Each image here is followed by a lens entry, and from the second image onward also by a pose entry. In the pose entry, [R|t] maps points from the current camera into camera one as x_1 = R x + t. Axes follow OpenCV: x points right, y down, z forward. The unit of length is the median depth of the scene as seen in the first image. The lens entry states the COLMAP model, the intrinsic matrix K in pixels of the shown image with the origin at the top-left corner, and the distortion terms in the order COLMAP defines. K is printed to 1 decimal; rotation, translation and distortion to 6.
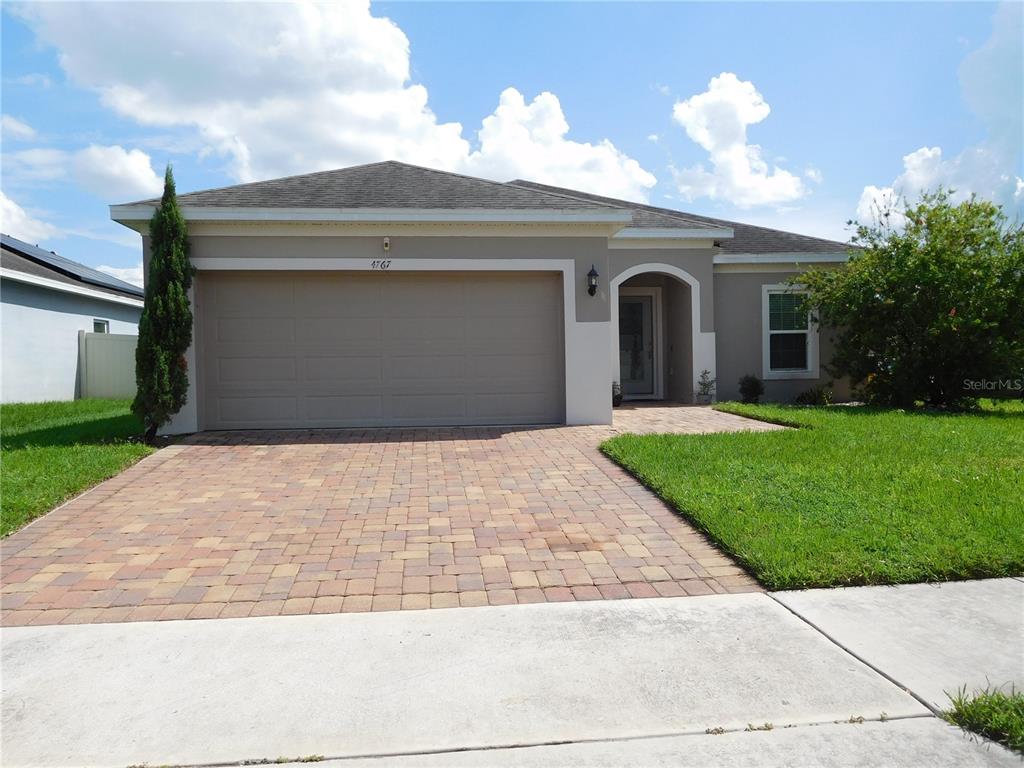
lens RADIAL K [[759.2, 0, 513.4], [0, 759.2, 390.6], [0, 0, 1]] dist [0.003926, 0.000224]
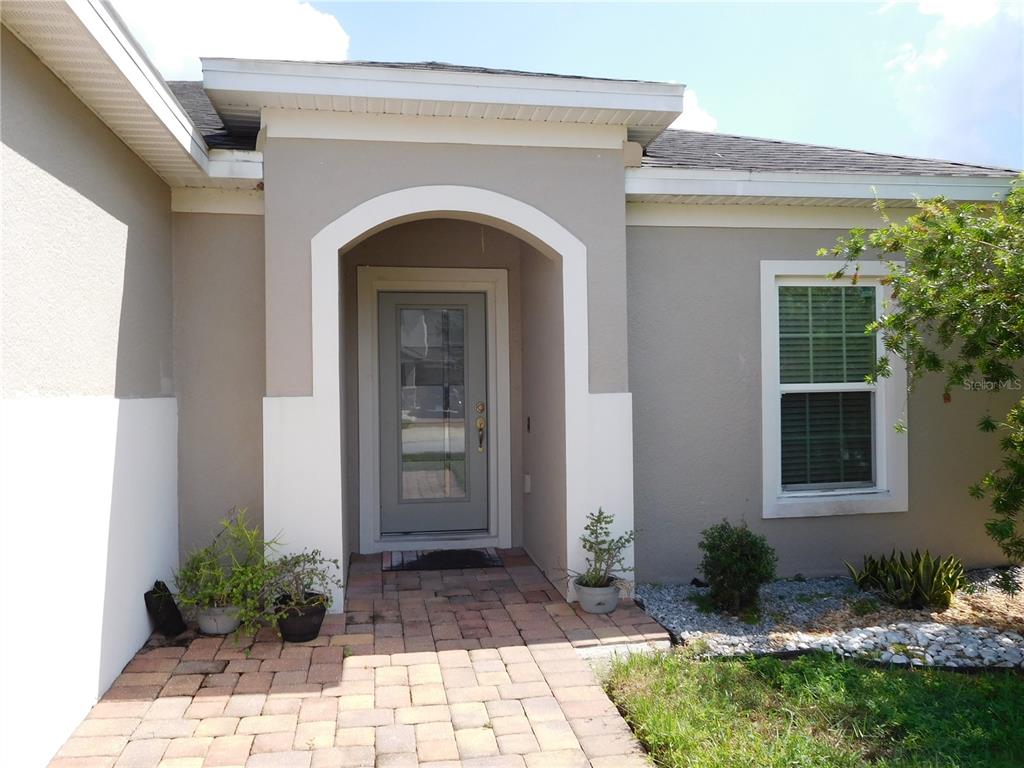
lens RADIAL K [[759.2, 0, 509.3], [0, 759.2, 380.4], [0, 0, 1]] dist [0.003926, 0.000224]
pose [[0.998319, 0.007150, 0.057511, 0.192589], [-0.005203, 0.999411, -0.033935, -0.070983], [-0.057720, 0.033578, 0.997768, 0.667137]]
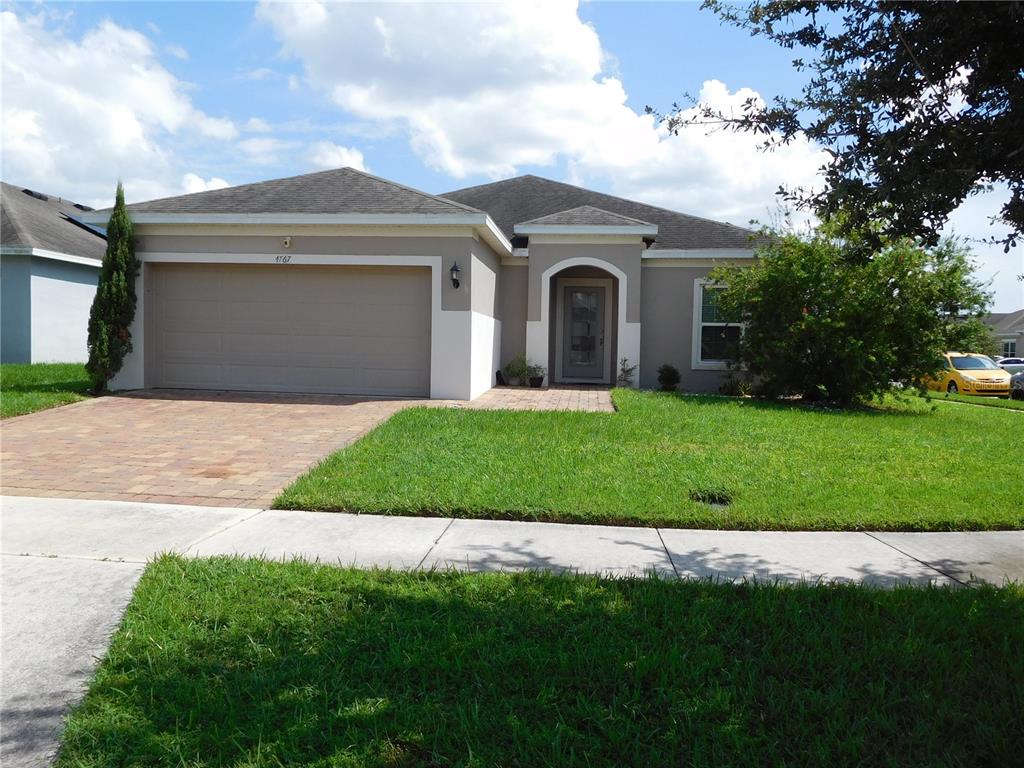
lens RADIAL K [[759.2, 0, 510.8], [0, 759.2, 379.3], [0, 0, 1]] dist [0.003926, 0.000224]
pose [[0.975004, 0.046630, -0.217237, 0.326550], [-0.044478, 0.998901, 0.014790, -0.005167], [0.217688, -0.004758, 0.976007, -0.081072]]
